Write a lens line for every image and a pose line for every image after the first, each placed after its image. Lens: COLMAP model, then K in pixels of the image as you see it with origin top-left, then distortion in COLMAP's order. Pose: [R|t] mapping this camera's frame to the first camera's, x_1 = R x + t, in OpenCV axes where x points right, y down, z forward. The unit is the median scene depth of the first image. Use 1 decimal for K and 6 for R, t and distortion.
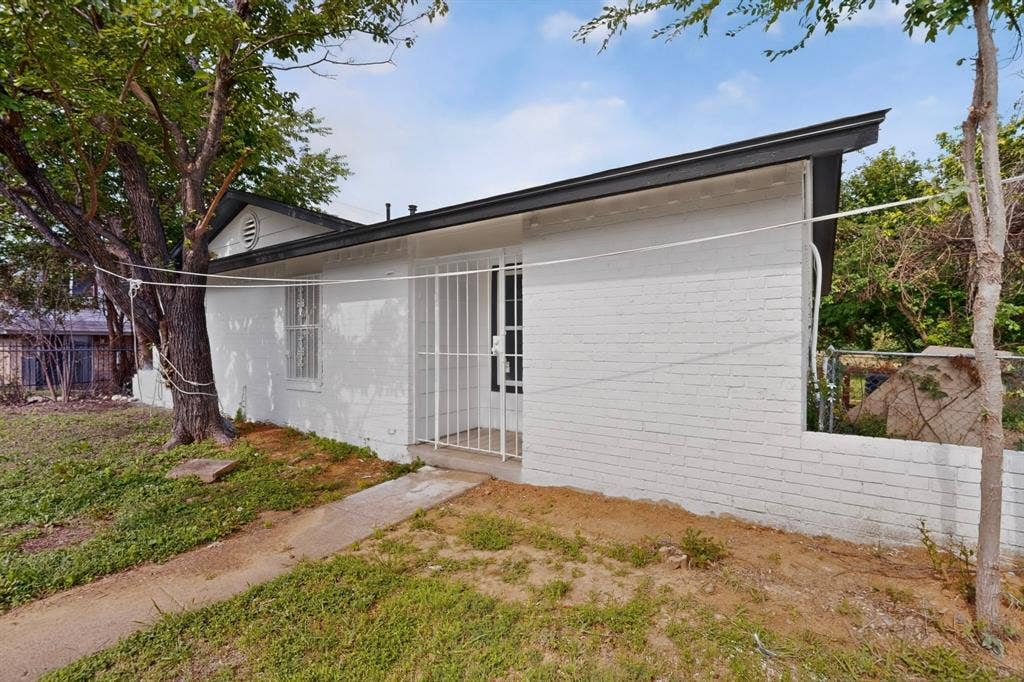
lens RADIAL K [[448.8, 0, 512.0], [0, 448.8, 341.0], [0, 0, 1]] dist [0.010183, -0.000266]
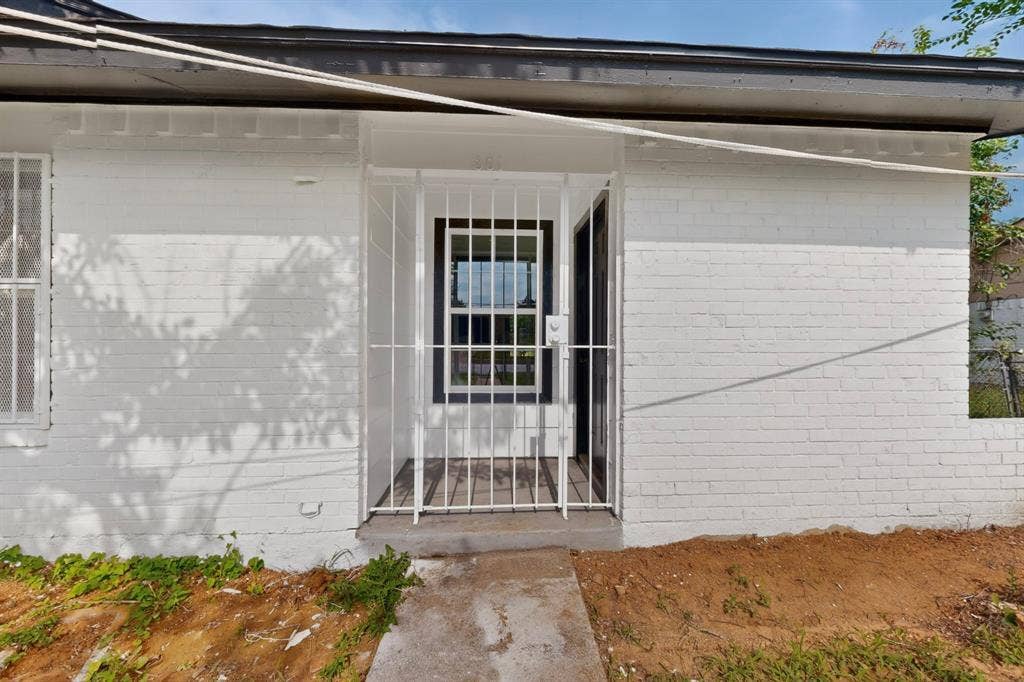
lens RADIAL K [[382.5, 0, 512.0], [0, 382.5, 341.0], [0, 0, 1]] dist [0.002824, 0.000093]
pose [[0.794969, 0.002807, 0.606644, -0.409211], [-0.002352, 0.999996, -0.001546, 0.024307], [-0.606646, -0.000197, 0.794972, 0.631940]]
